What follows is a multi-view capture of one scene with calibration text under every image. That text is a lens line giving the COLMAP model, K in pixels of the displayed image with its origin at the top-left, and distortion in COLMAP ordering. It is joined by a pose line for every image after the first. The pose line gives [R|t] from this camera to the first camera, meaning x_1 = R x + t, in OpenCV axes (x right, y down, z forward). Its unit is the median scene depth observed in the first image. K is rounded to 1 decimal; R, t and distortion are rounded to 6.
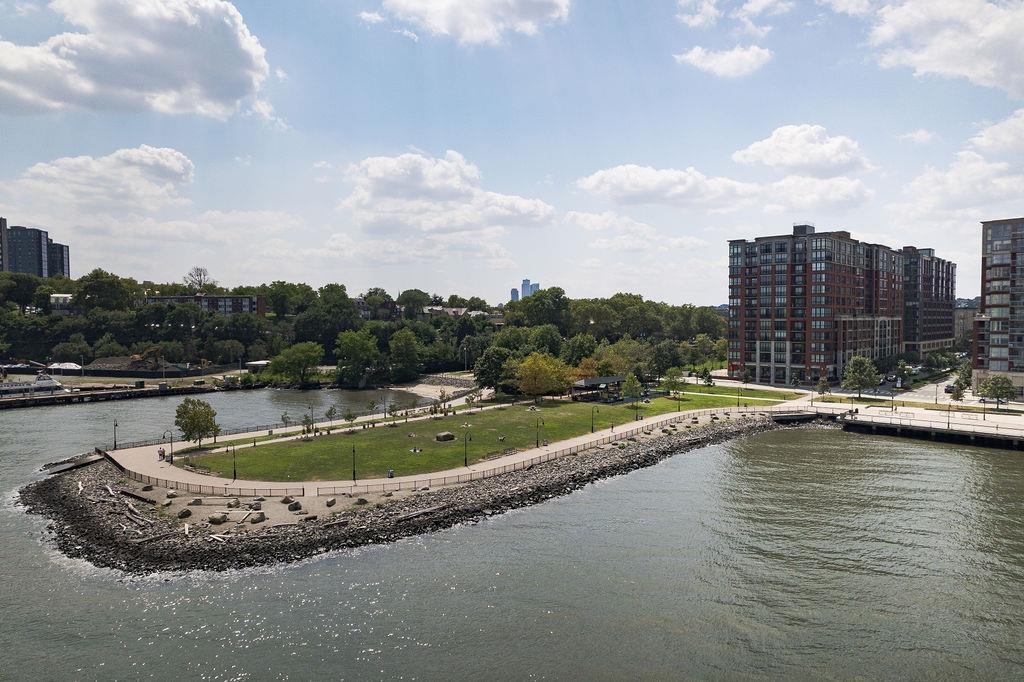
lens RADIAL K [[645.7, 0, 512.2], [0, 645.7, 345.0], [0, 0, 1]] dist [-0.054100, 0.056977]
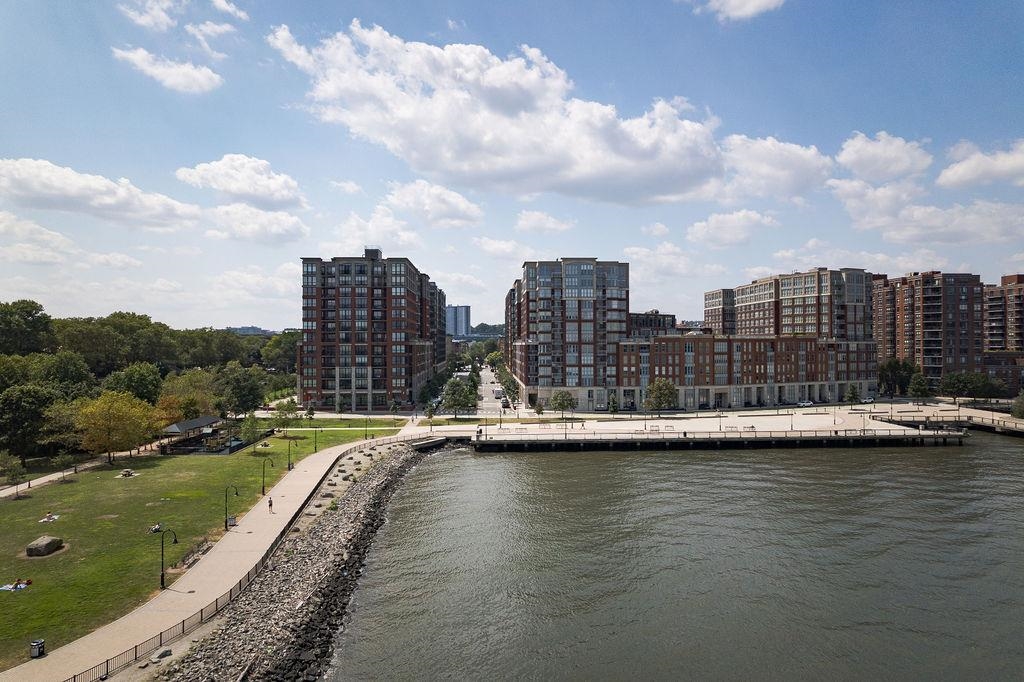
lens RADIAL K [[645.7, 0, 512.2], [0, 645.7, 345.0], [0, 0, 1]] dist [-0.054100, 0.056977]
pose [[0.684987, -0.000124, 0.728556, -0.129446], [0.030553, 0.999125, -0.028556, -0.003616], [-0.727915, 0.041820, 0.684391, 0.168905]]
